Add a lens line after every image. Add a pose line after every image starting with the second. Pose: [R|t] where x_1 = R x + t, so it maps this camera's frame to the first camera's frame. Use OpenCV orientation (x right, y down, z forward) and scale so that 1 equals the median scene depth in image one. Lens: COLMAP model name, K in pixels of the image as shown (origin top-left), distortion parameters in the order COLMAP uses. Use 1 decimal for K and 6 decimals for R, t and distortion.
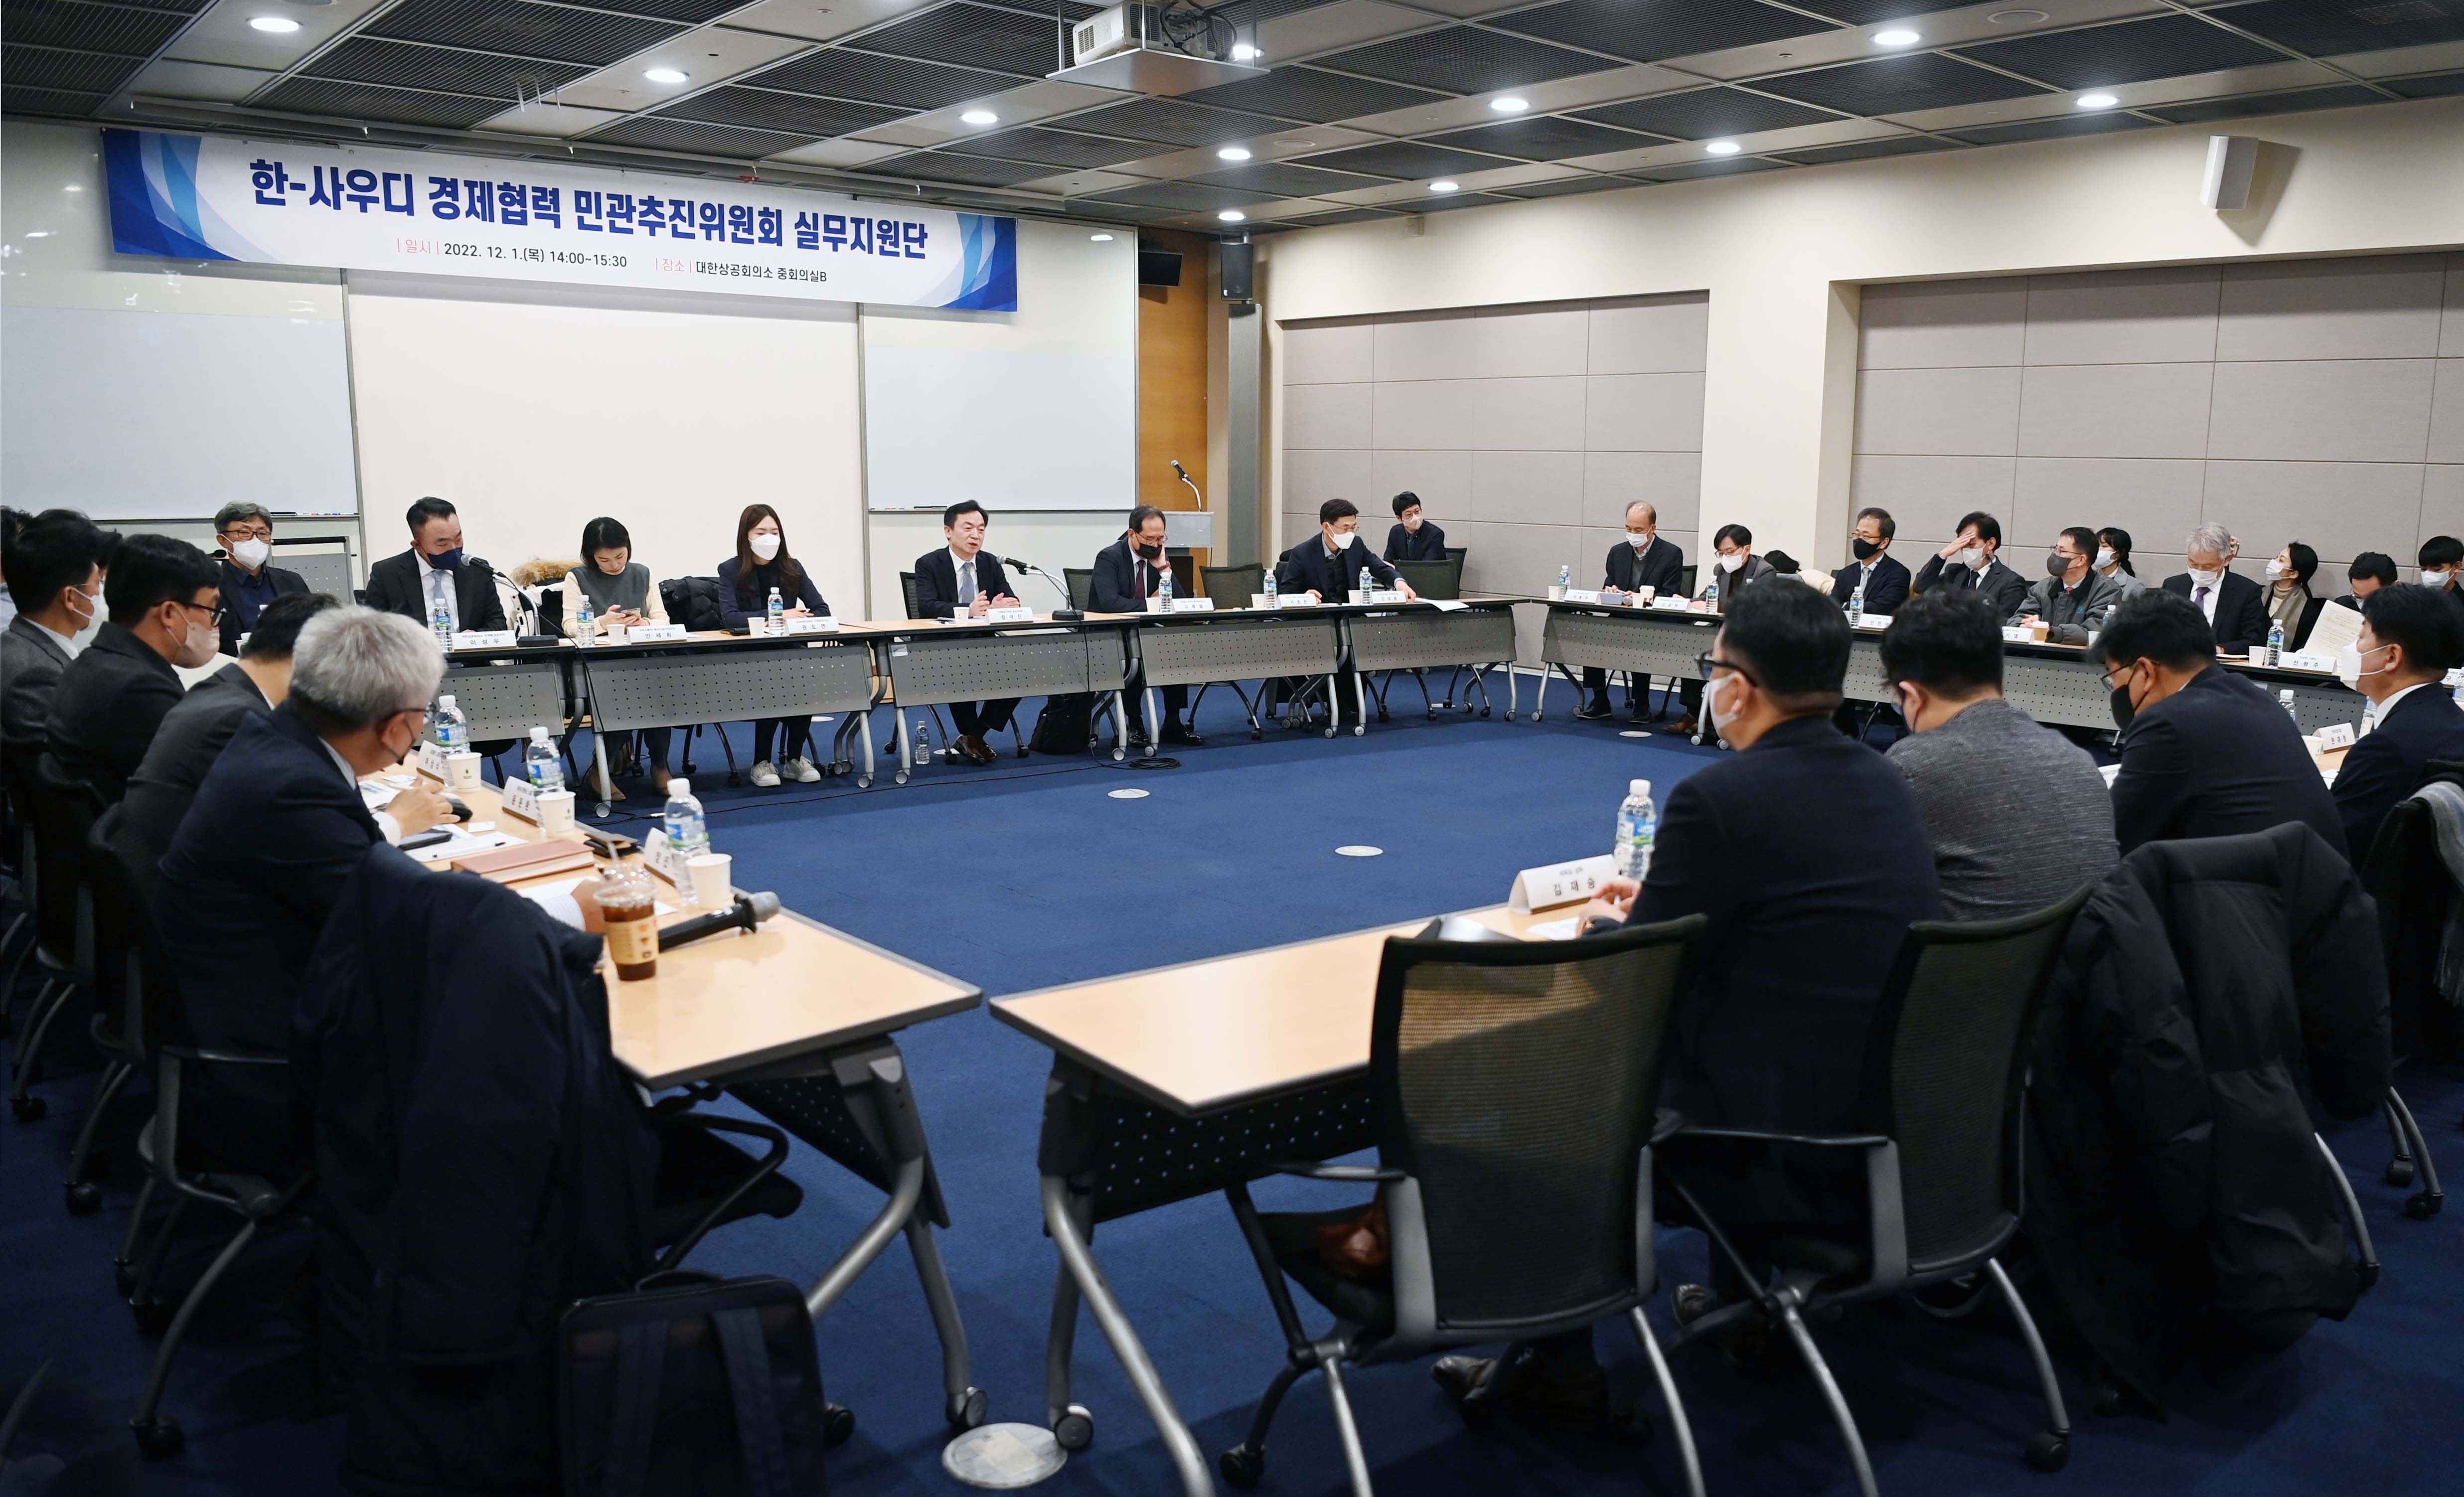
lens RADIAL K [[2057.2, 0, 1232.0], [0, 2057.2, 748.5], [0, 0, 1]] dist [-0.004335, -0.002167]
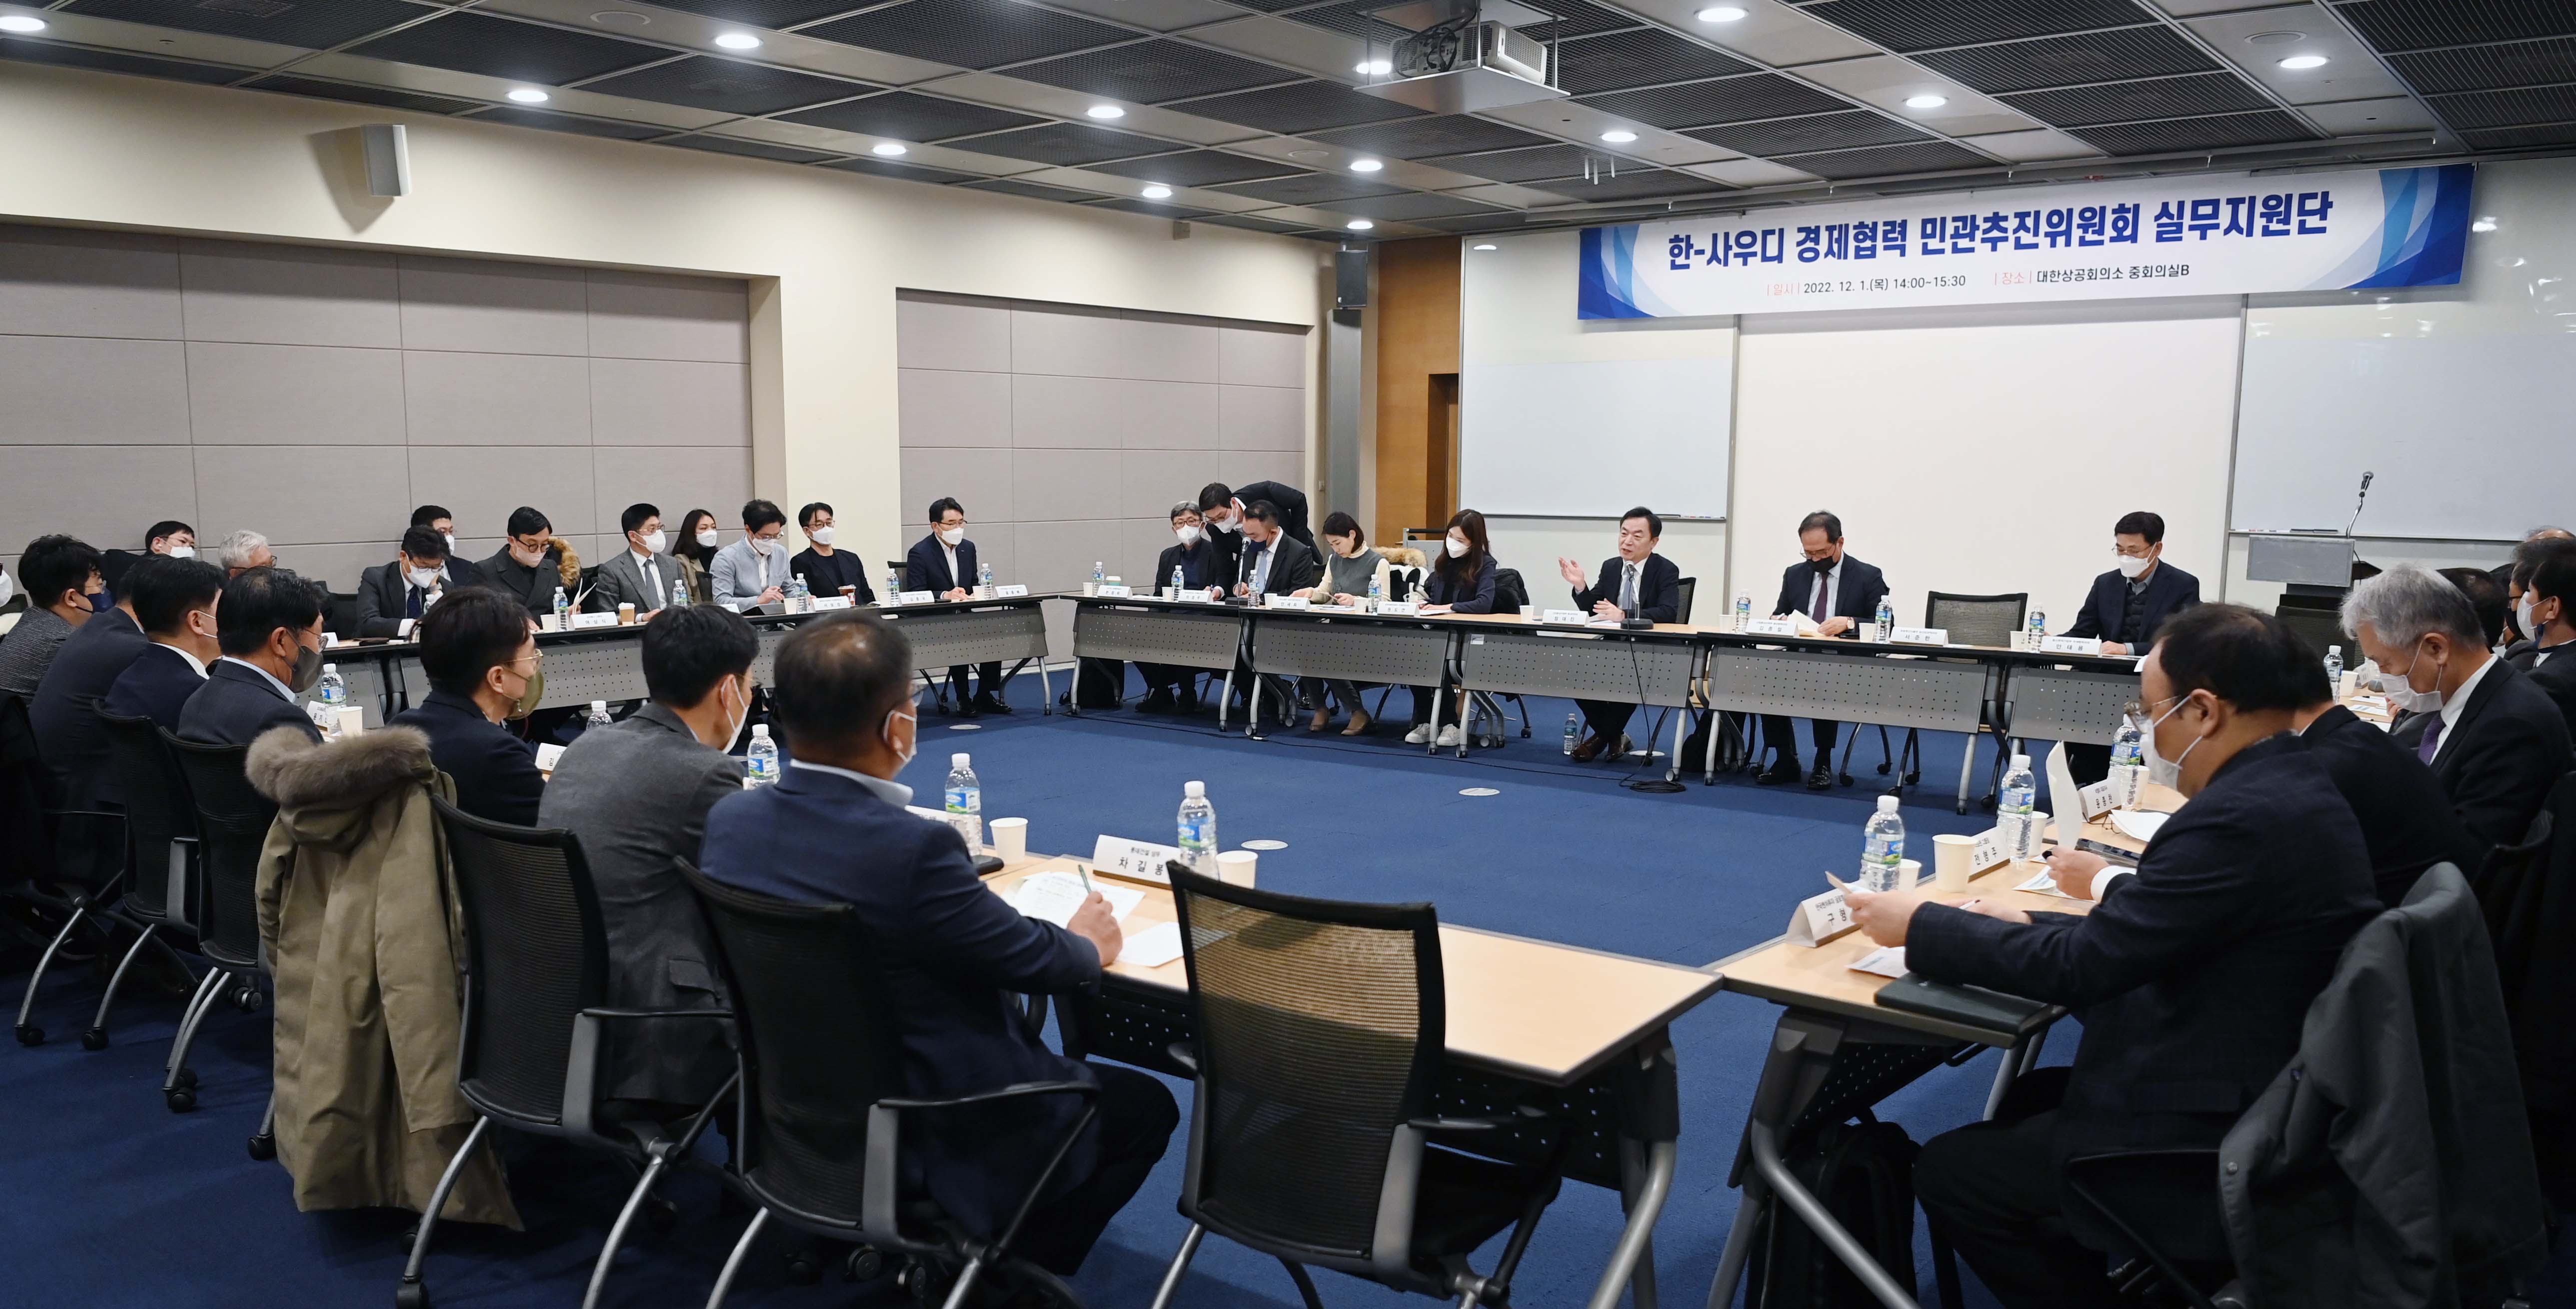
lens RADIAL K [[1871.7, 0, 1287.4], [0, 1871.7, 742.3], [0, 0, 1]] dist [-0.000718, 0.002243]
pose [[0.260726, 0.132970, -0.956212, 0.551603], [-0.135245, 0.985733, 0.100198, -0.056720], [0.955893, 0.103199, 0.274990, 0.444061]]
